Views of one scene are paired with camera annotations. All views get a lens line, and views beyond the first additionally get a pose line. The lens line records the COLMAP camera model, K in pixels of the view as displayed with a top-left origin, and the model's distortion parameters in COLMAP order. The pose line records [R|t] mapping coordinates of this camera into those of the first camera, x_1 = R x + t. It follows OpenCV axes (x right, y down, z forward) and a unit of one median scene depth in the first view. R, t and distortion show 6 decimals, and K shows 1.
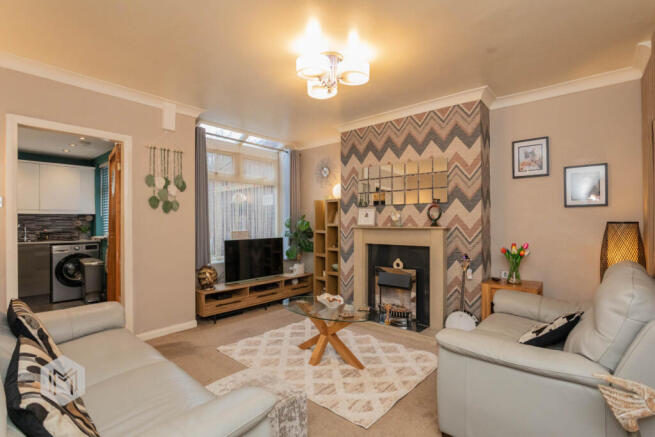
lens RADIAL K [[305.8, 0, 324.5], [0, 305.8, 222.5], [0, 0, 1]] dist [0.001400, 0.000294]
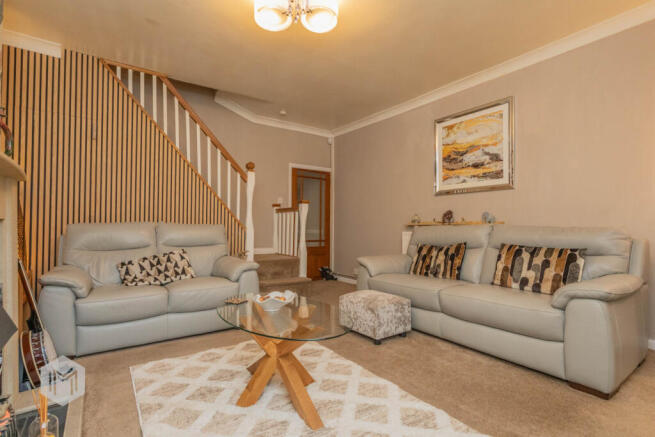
lens RADIAL K [[321.4, 0, 327.5], [0, 321.4, 218.5], [0, 0, 1]] dist [-0.000367, 0.000176]
pose [[-0.973795, 0.008758, 0.227258, -0.205786], [0.003303, 0.999697, -0.024373, 0.097619], [-0.227403, -0.022984, -0.973529, 1.437087]]
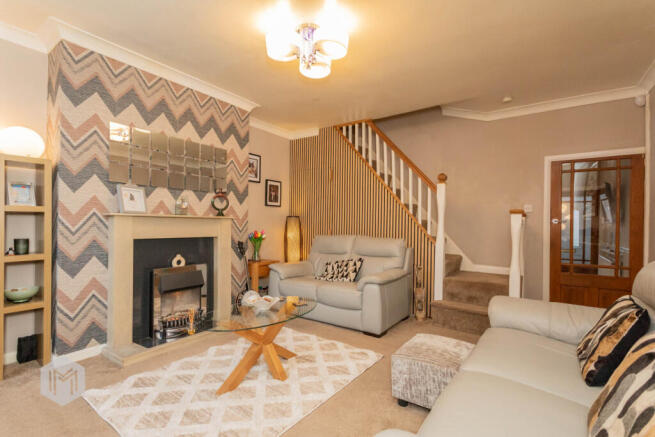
lens RADIAL K [[317.1, 0, 323.3], [0, 317.1, 219.1], [0, 0, 1]] dist [0.002849, 0.000541]
pose [[-0.092452, 0.020478, 0.995507, -0.761155], [-0.011355, 0.999702, -0.021618, 0.044265], [-0.995652, -0.013302, -0.092192, 0.825020]]
